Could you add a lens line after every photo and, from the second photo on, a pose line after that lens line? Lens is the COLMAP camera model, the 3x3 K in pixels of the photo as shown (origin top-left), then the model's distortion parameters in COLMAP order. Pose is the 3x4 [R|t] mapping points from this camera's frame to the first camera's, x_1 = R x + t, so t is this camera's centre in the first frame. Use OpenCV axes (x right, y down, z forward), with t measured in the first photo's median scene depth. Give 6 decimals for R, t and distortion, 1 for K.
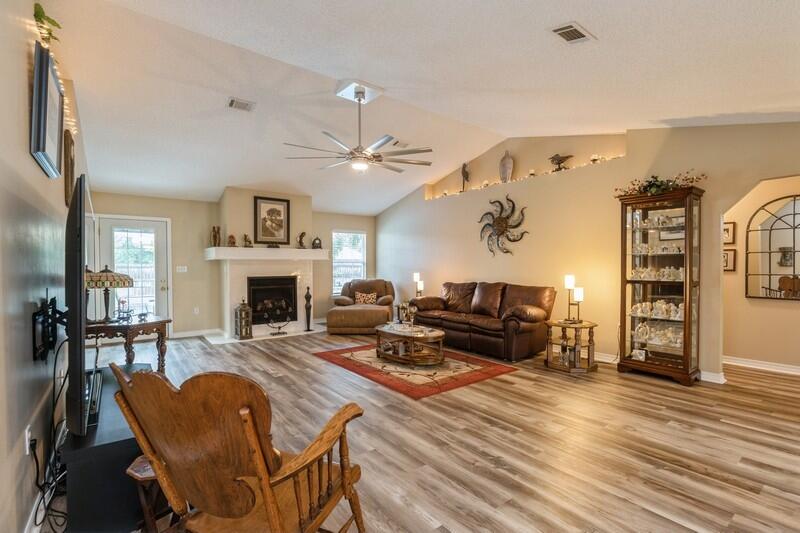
lens RADIAL K [[370.8, 0, 405.8], [0, 370.8, 272.2], [0, 0, 1]] dist [-0.003719, -0.000584]
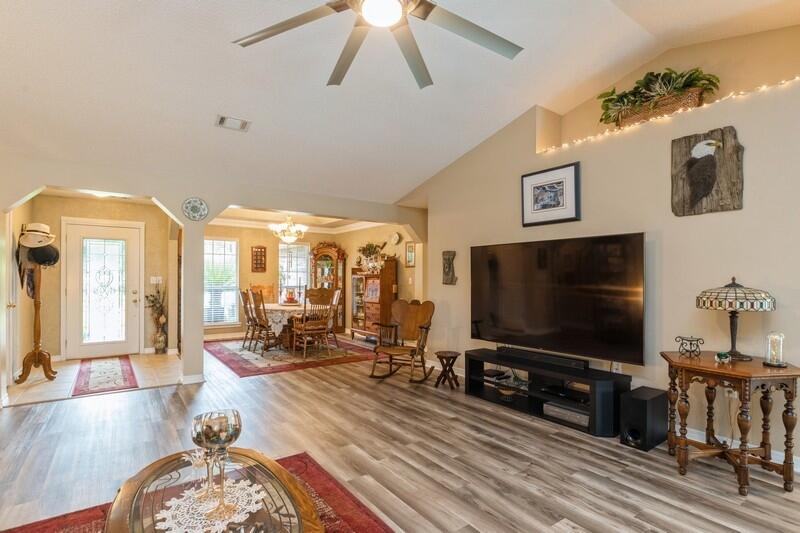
lens RADIAL K [[397.8, 0, 403.2], [0, 397.8, 279.4], [0, 0, 1]] dist [-0.003690, -0.000920]
pose [[-0.999291, 0.000133, 0.037653, -0.113843], [0.000843, 0.999822, 0.018852, -0.016553], [-0.037644, 0.018871, -0.999113, 0.994833]]
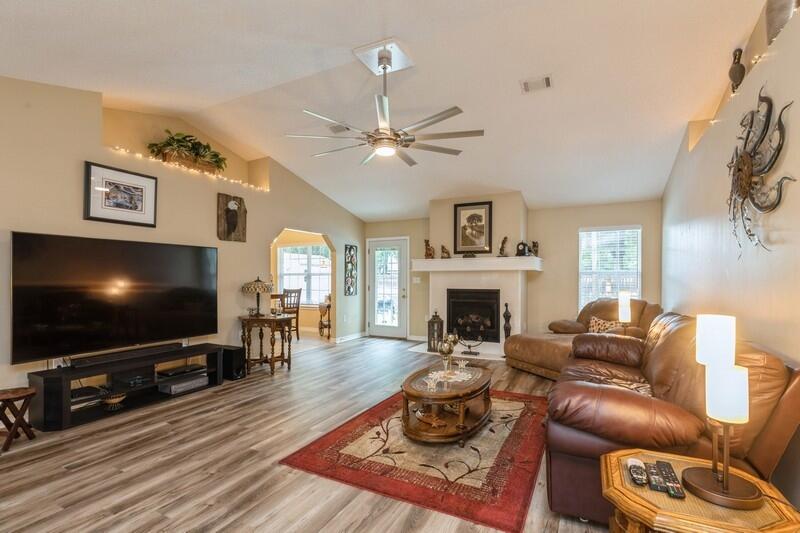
lens RADIAL K [[378.8, 0, 409.0], [0, 378.8, 278.2], [0, 0, 1]] dist [-0.002123, -0.000477]
pose [[0.430022, 0.005584, -0.902801, 0.443778], [-0.018073, 0.999834, -0.002424, -0.011284], [0.902637, 0.017359, 0.430052, 0.498667]]
